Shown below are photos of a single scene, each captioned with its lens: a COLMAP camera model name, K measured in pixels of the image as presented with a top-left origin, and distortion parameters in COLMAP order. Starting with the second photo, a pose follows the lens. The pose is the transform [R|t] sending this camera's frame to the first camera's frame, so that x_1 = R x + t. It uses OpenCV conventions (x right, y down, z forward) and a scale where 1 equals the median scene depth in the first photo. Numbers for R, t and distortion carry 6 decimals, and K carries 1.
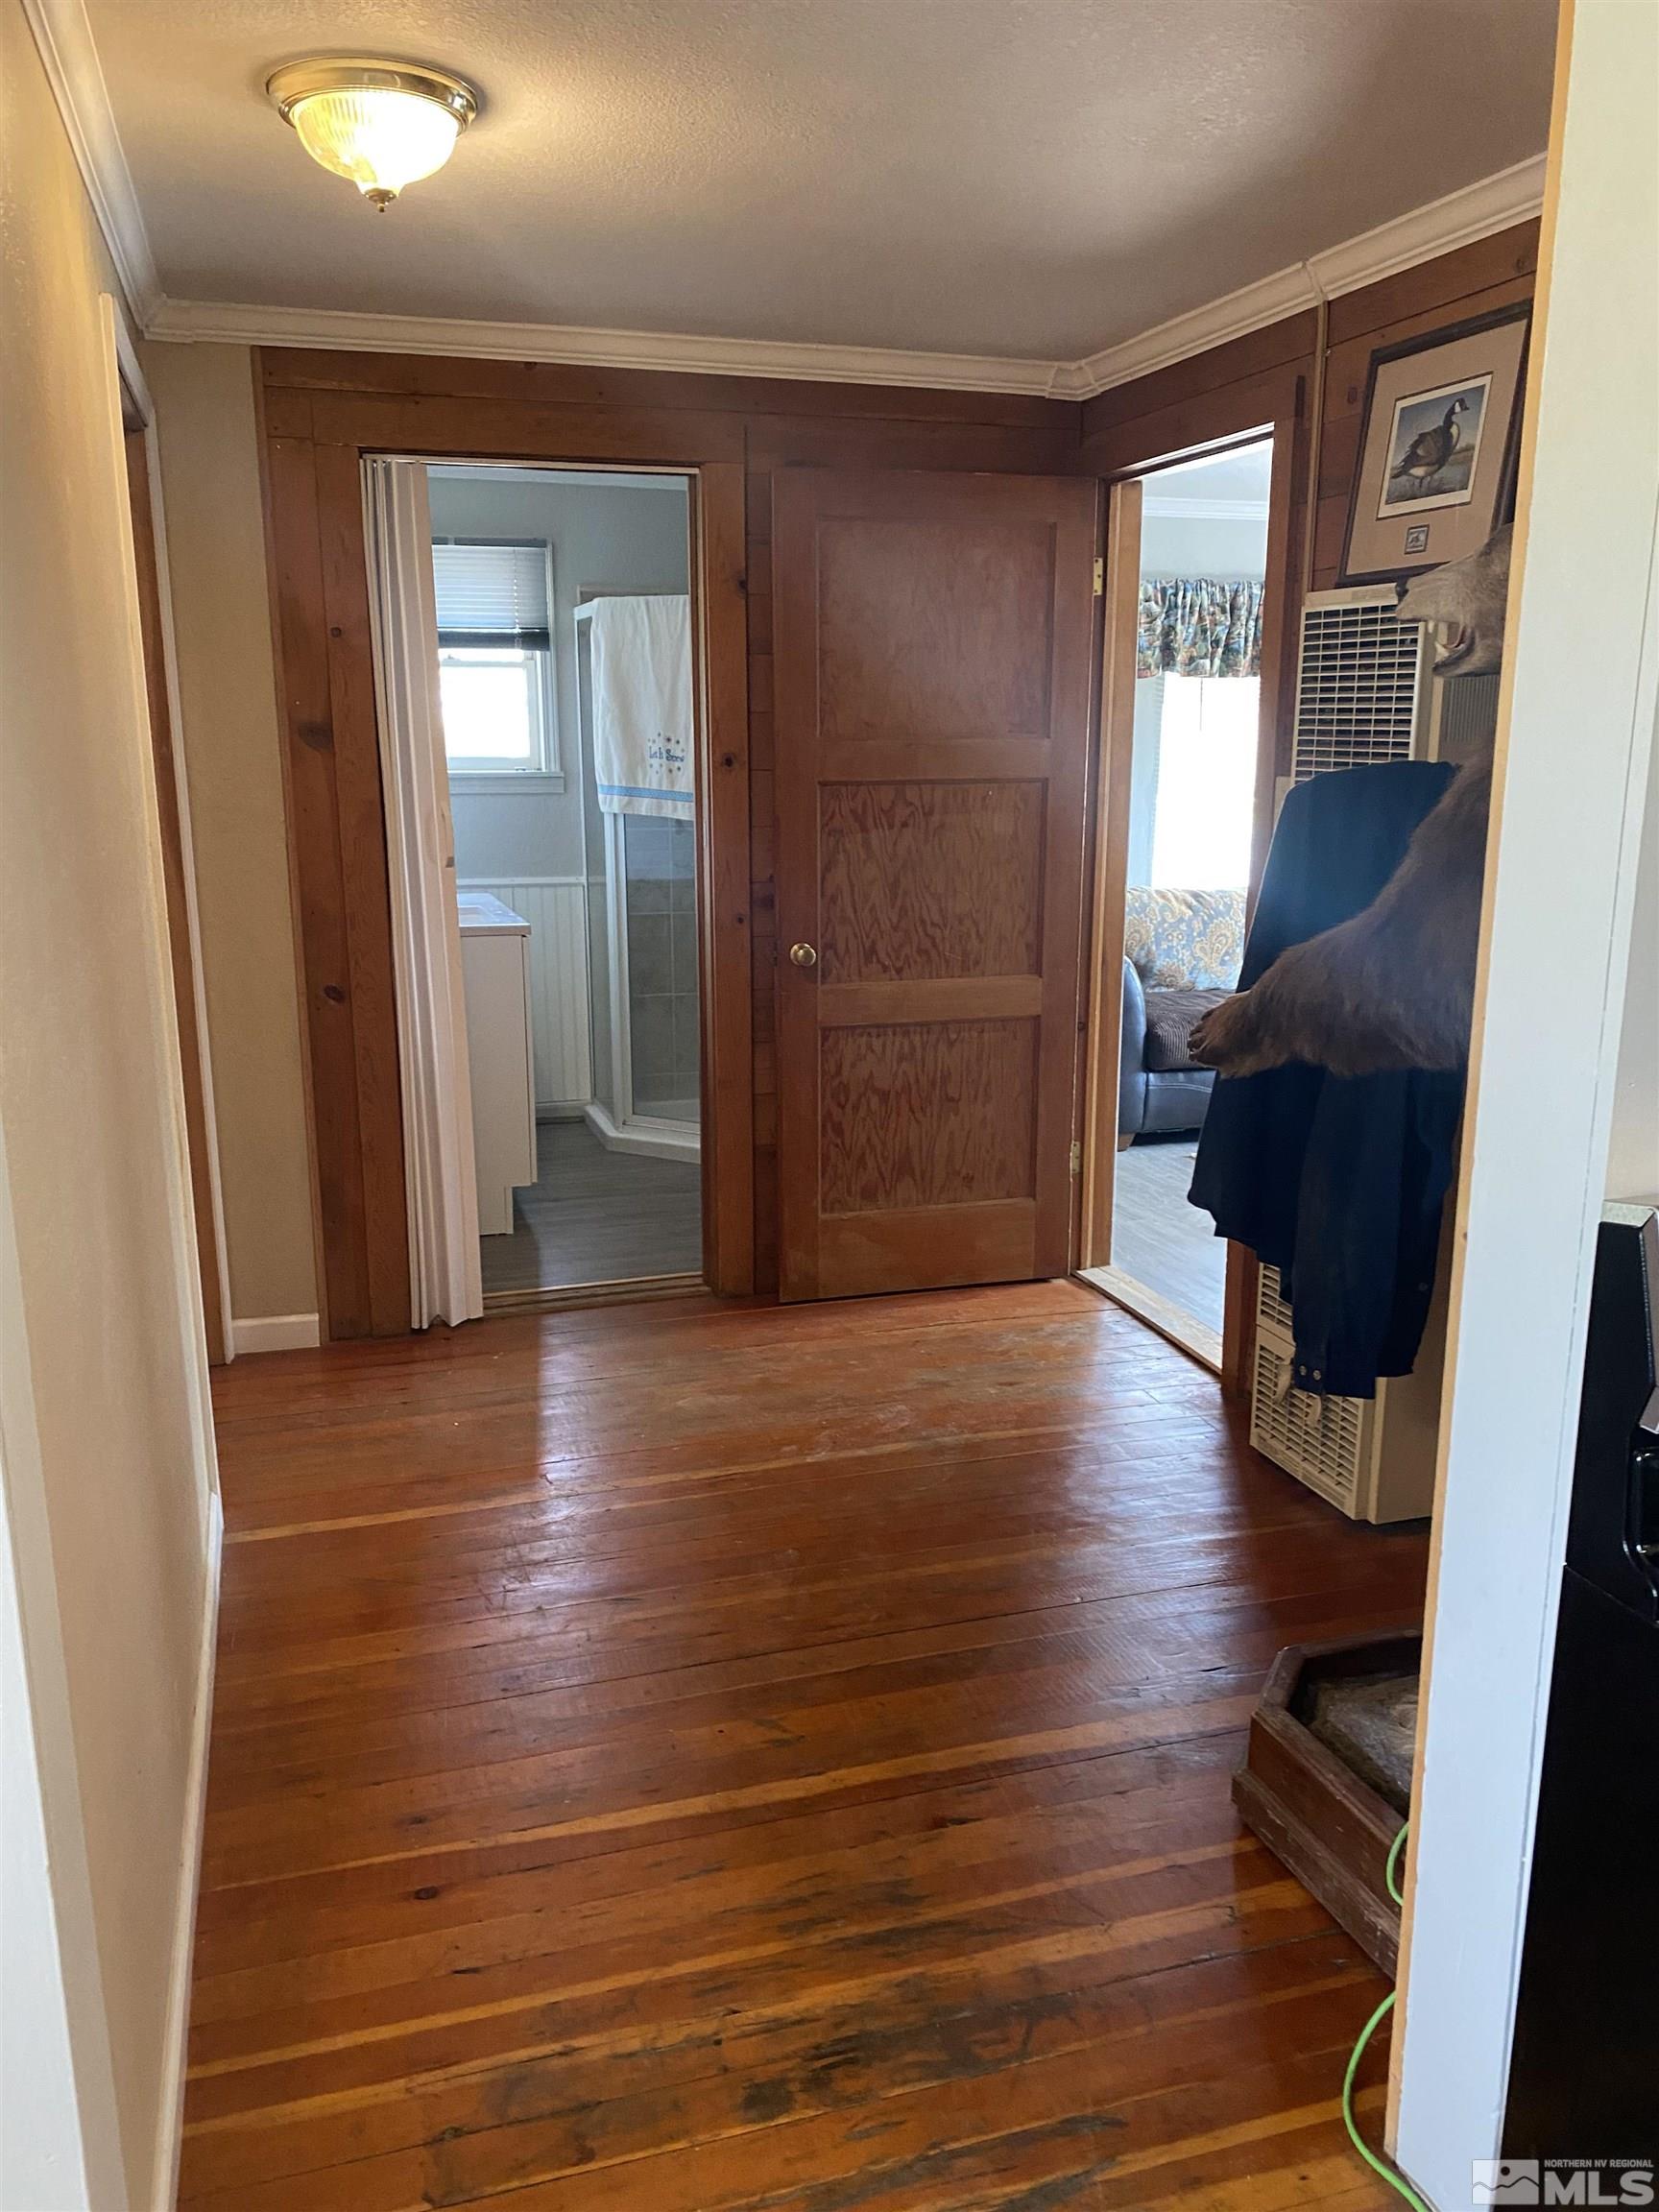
lens RADIAL K [[1696.1, 0, 830.2], [0, 1696.1, 1110.7], [0, 0, 1]] dist [0.036856, 0.000280]
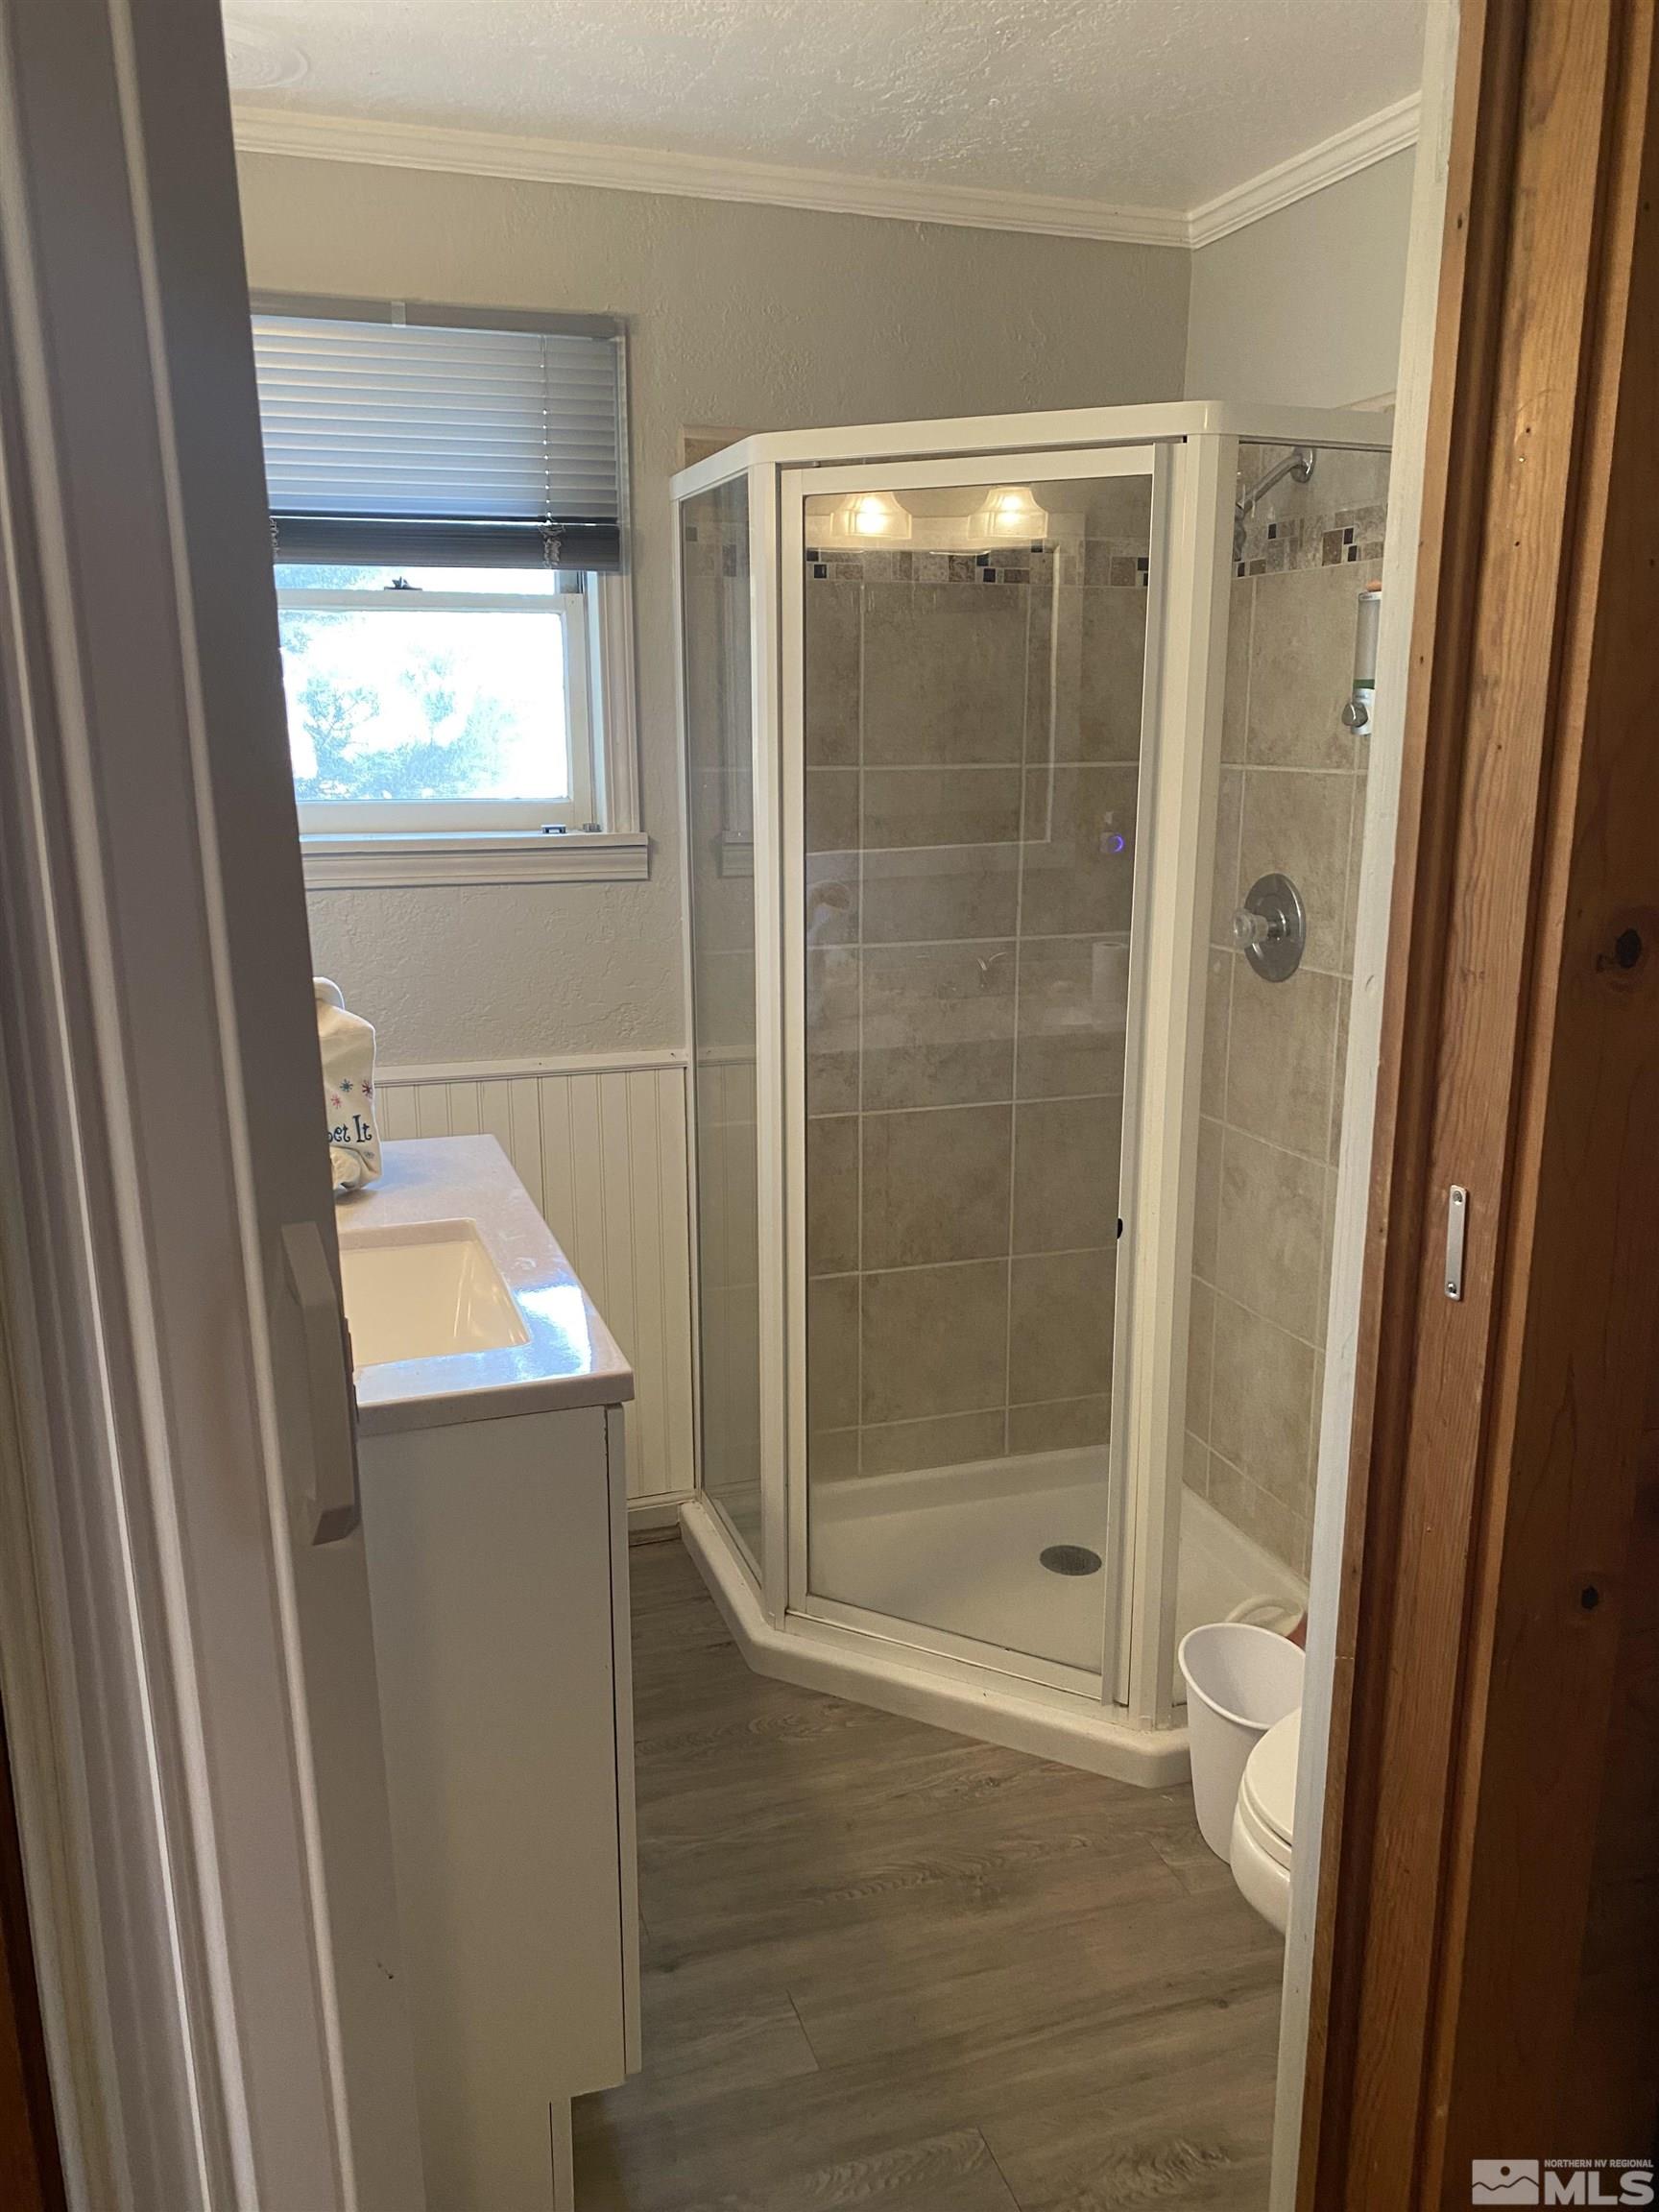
lens RADIAL K [[1696.1, 0, 831.6], [0, 1696.1, 1099.8], [0, 0, 1]] dist [0.036856, 0.000280]
pose [[0.999901, -0.007236, 0.012086, -0.112821], [0.007182, 0.999964, 0.004510, -0.128827], [-0.012118, -0.004422, 0.999917, 0.536164]]
